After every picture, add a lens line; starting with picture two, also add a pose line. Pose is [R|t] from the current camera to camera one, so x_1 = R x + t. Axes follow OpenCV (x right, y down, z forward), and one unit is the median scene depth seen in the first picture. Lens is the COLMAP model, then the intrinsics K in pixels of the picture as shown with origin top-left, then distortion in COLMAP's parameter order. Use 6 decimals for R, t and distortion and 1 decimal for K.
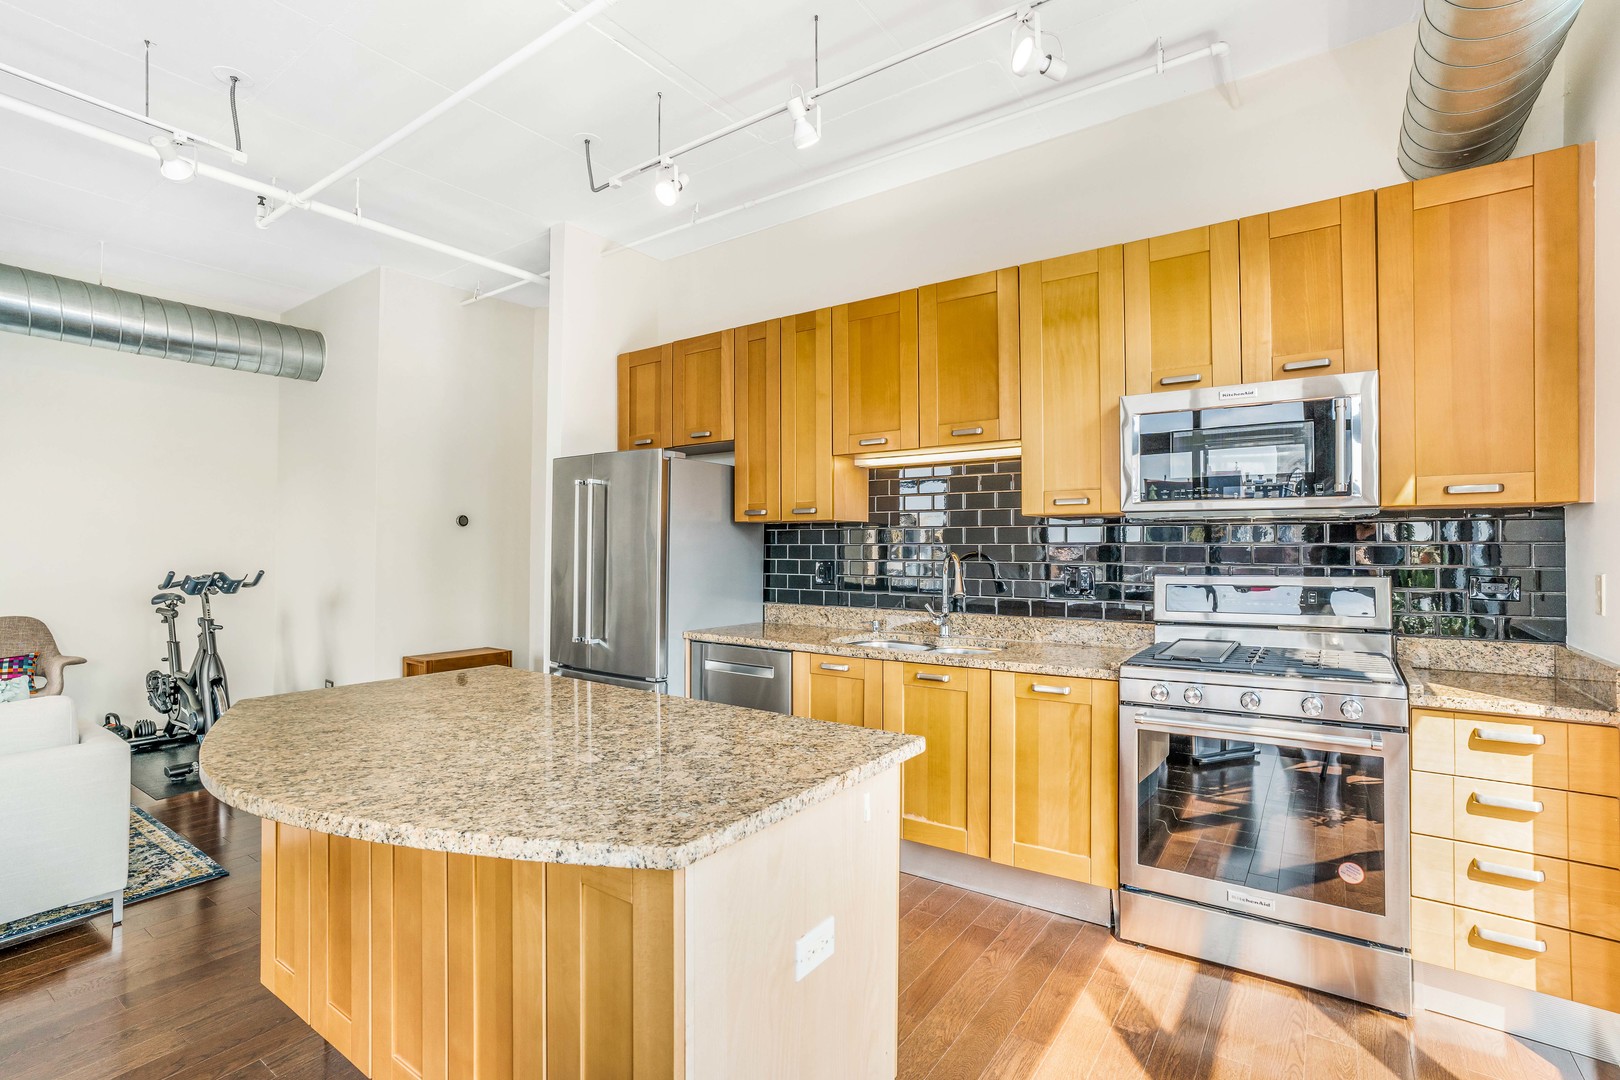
lens RADIAL K [[746.6, 0, 810.0], [0, 746.6, 540.0], [0, 0, 1]] dist [-0.001987, 0.013267]
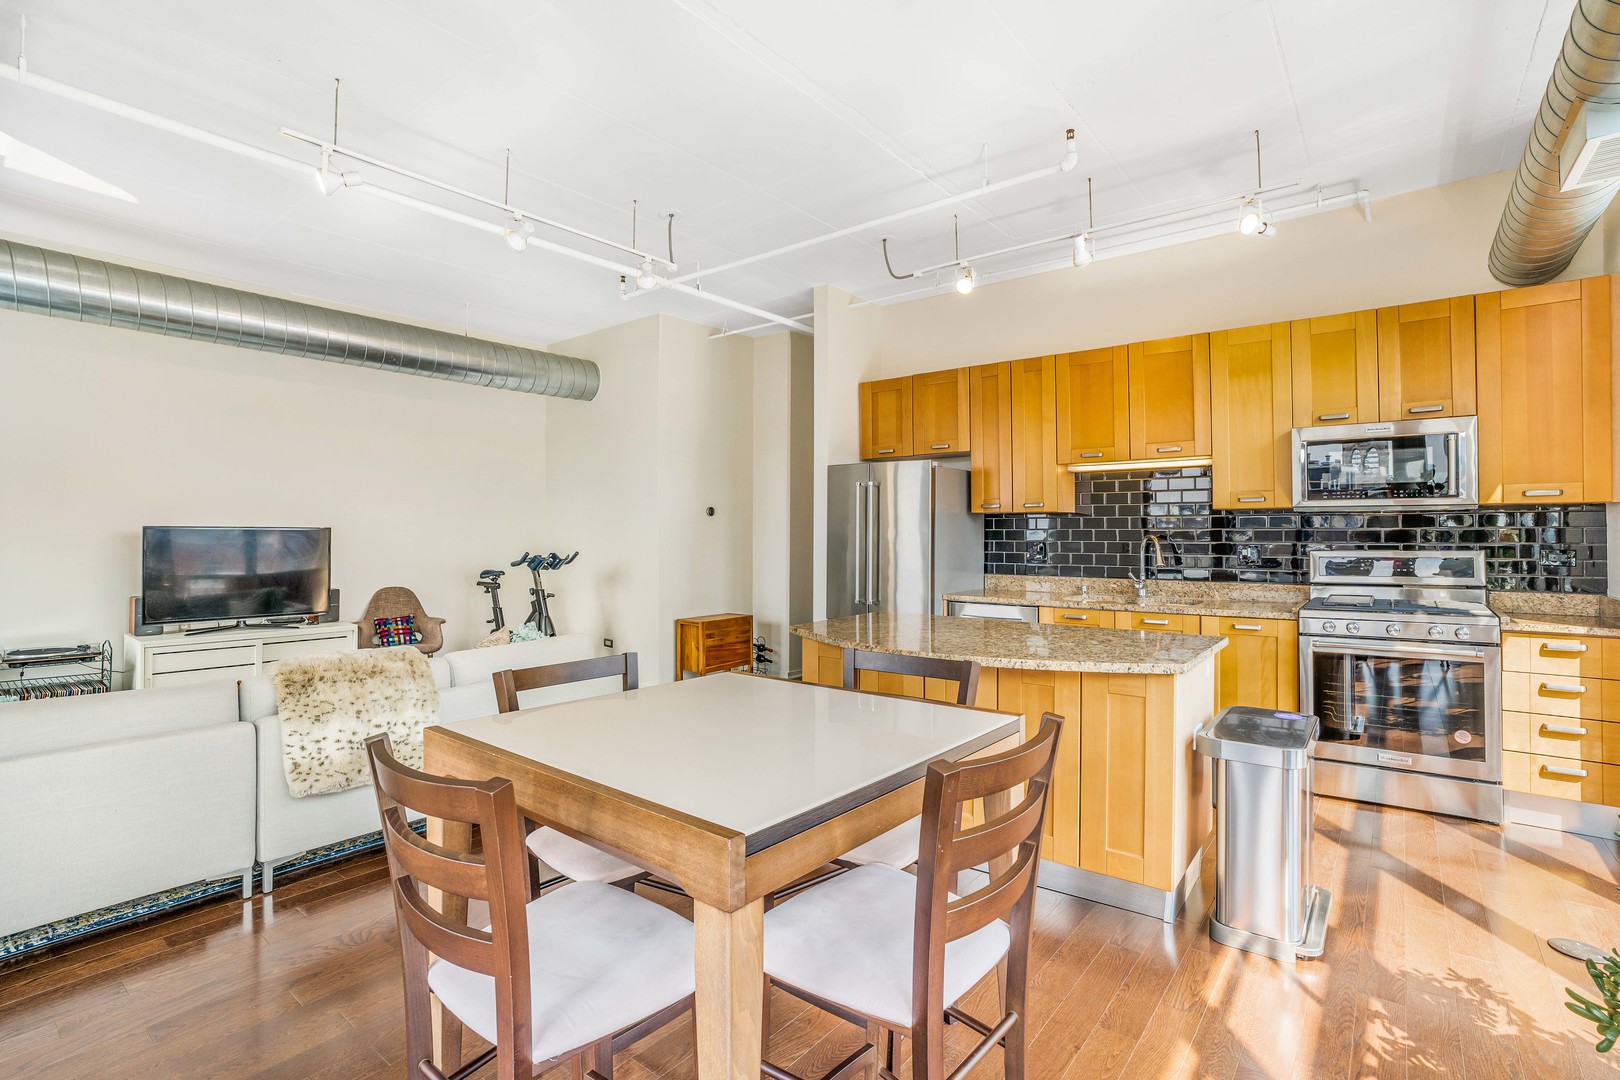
lens RADIAL K [[785.2, 0, 814.7], [0, 785.2, 523.2], [0, 0, 1]] dist [-0.000299, 0.021671]
pose [[0.999745, -0.005128, -0.022007, -0.498696], [0.005184, 0.999984, 0.002449, -0.015111], [0.021994, -0.002562, 0.999755, -0.579684]]
